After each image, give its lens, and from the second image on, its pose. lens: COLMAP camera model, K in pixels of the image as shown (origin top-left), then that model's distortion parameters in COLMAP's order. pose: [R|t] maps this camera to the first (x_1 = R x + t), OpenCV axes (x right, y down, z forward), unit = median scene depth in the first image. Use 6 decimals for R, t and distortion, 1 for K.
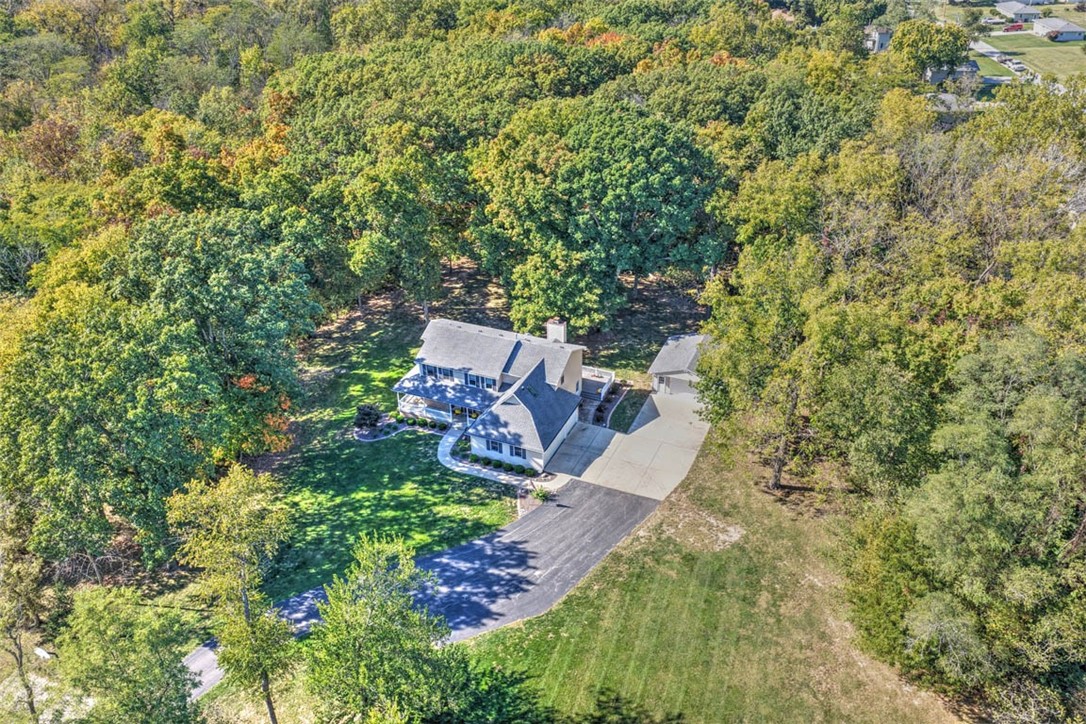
lens RADIAL K [[904.2, 0, 543.0], [0, 904.2, 362.0], [0, 0, 1]] dist [-0.009469, 0.033776]
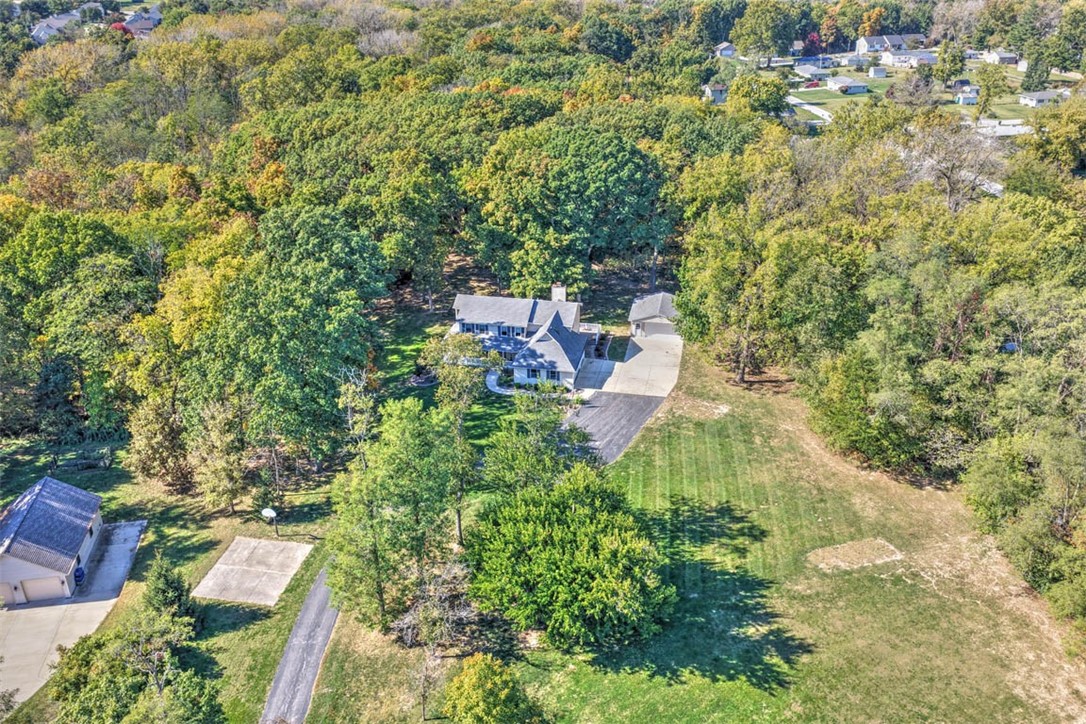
lens RADIAL K [[904.2, 0, 543.0], [0, 904.2, 362.0], [0, 0, 1]] dist [-0.009469, 0.033776]
pose [[0.979433, -0.080282, 0.185113, -0.265634], [0.095158, 0.992788, -0.072916, 0.162700], [-0.177924, 0.089031, 0.980008, -0.275673]]
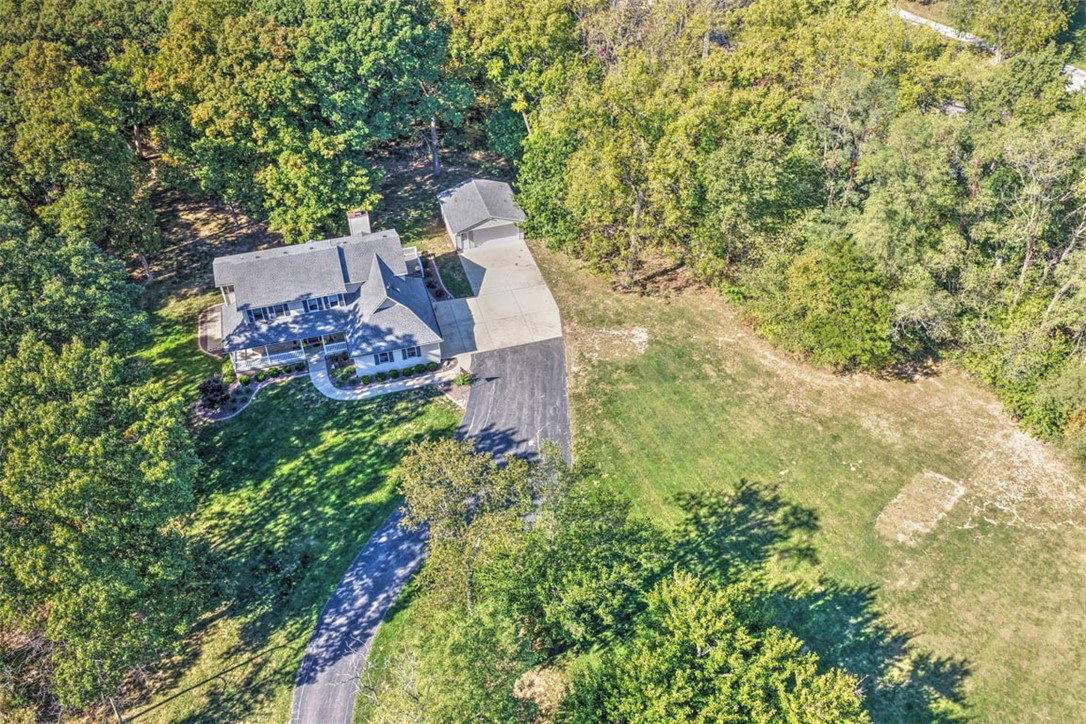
lens RADIAL K [[904.2, 0, 543.0], [0, 904.2, 362.0], [0, 0, 1]] dist [-0.009469, 0.033776]
pose [[0.772297, -0.407878, 0.487025, -0.359037], [0.327694, 0.912565, 0.244624, -0.072254], [-0.544219, -0.029327, 0.838431, 0.122775]]
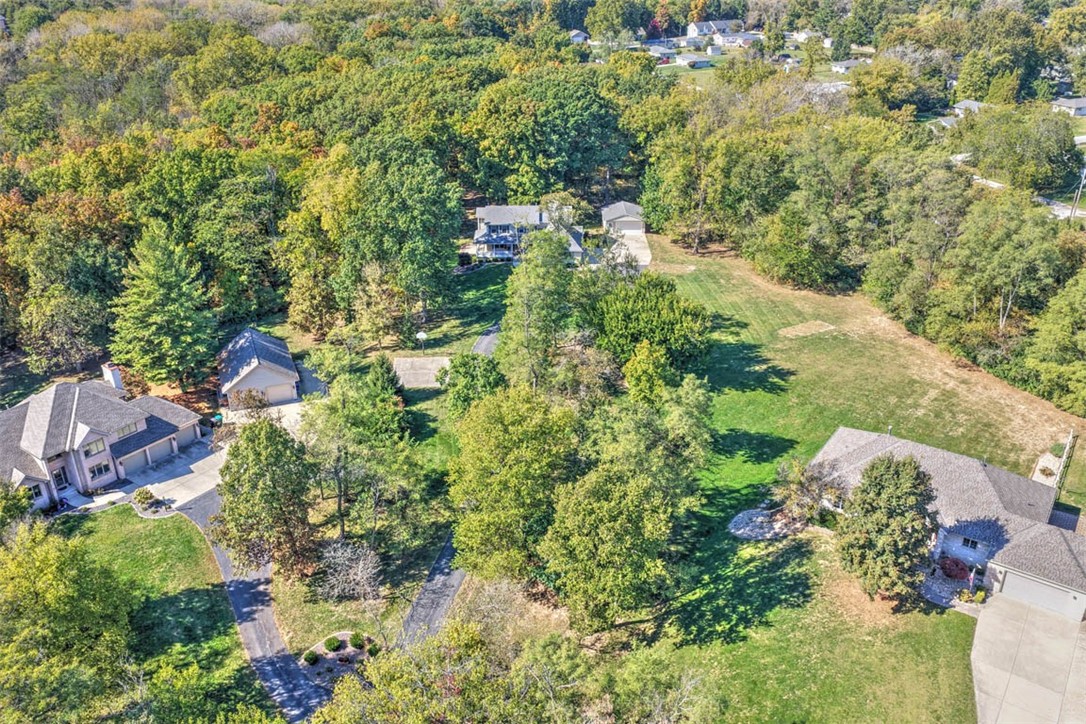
lens RADIAL K [[904.2, 0, 543.0], [0, 904.2, 362.0], [0, 0, 1]] dist [-0.009469, 0.033776]
pose [[0.919684, -0.163872, 0.356830, -0.693504], [0.192836, 0.980109, -0.046902, 0.355133], [-0.342047, 0.111945, 0.932991, -0.593208]]
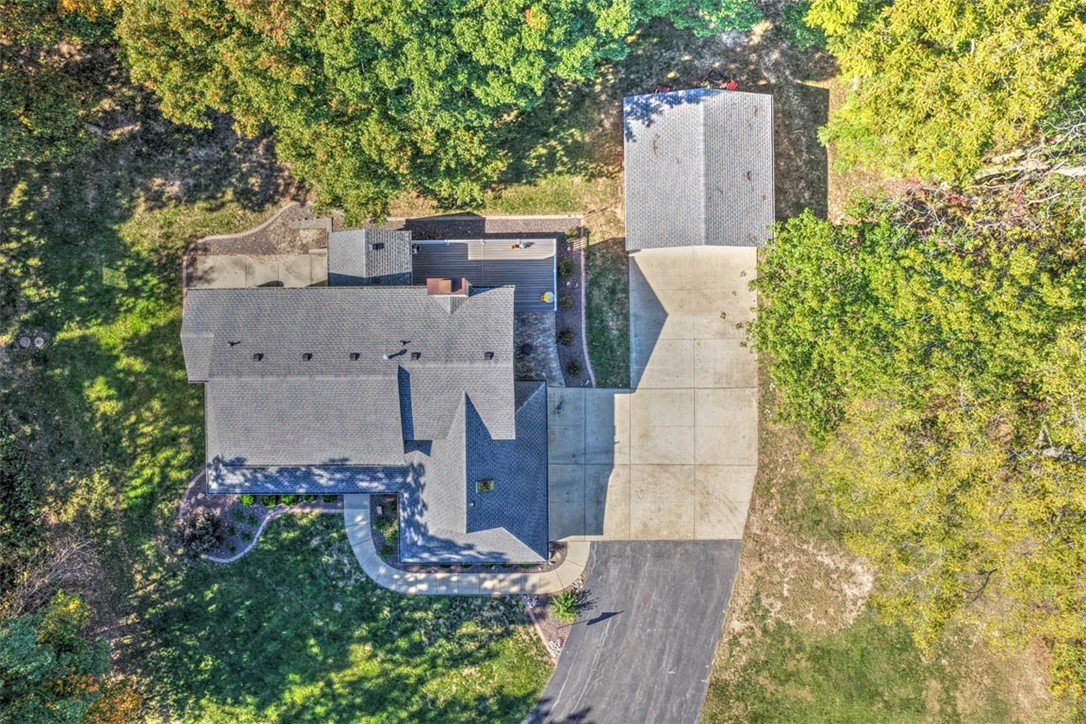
lens RADIAL K [[904.2, 0, 543.0], [0, 904.2, 362.0], [0, 0, 1]] dist [-0.009469, 0.033776]
pose [[0.914674, -0.404191, 0.001222, 0.046567], [0.204956, 0.466411, 0.860496, -0.437013], [-0.348374, -0.786823, 0.509456, 0.728045]]
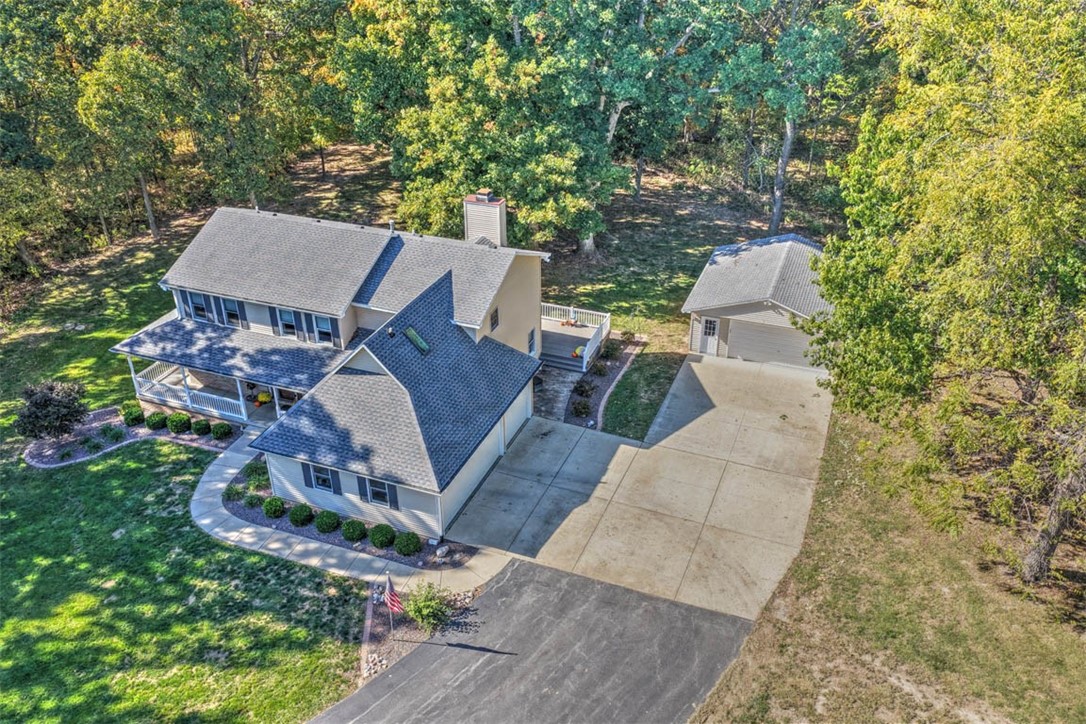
lens RADIAL K [[904.2, 0, 543.0], [0, 904.2, 362.0], [0, 0, 1]] dist [-0.009469, 0.033776]
pose [[0.999482, -0.010734, 0.030338, 0.030849], [0.011045, 0.999888, -0.010114, 0.043806], [-0.030226, 0.010444, 0.999489, 0.558374]]
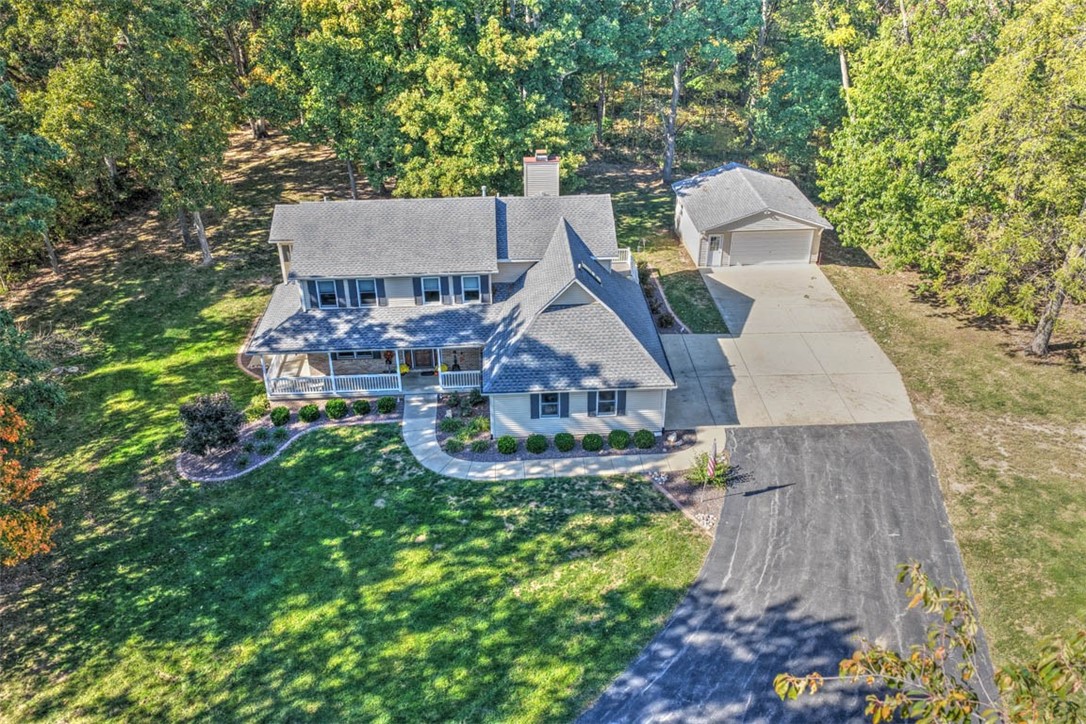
lens RADIAL K [[904.2, 0, 543.0], [0, 904.2, 362.0], [0, 0, 1]] dist [-0.009469, 0.033776]
pose [[0.895698, -0.216567, 0.388360, -0.214442], [0.221612, 0.974598, 0.032364, 0.053040], [-0.385504, 0.057077, 0.920939, 0.547530]]
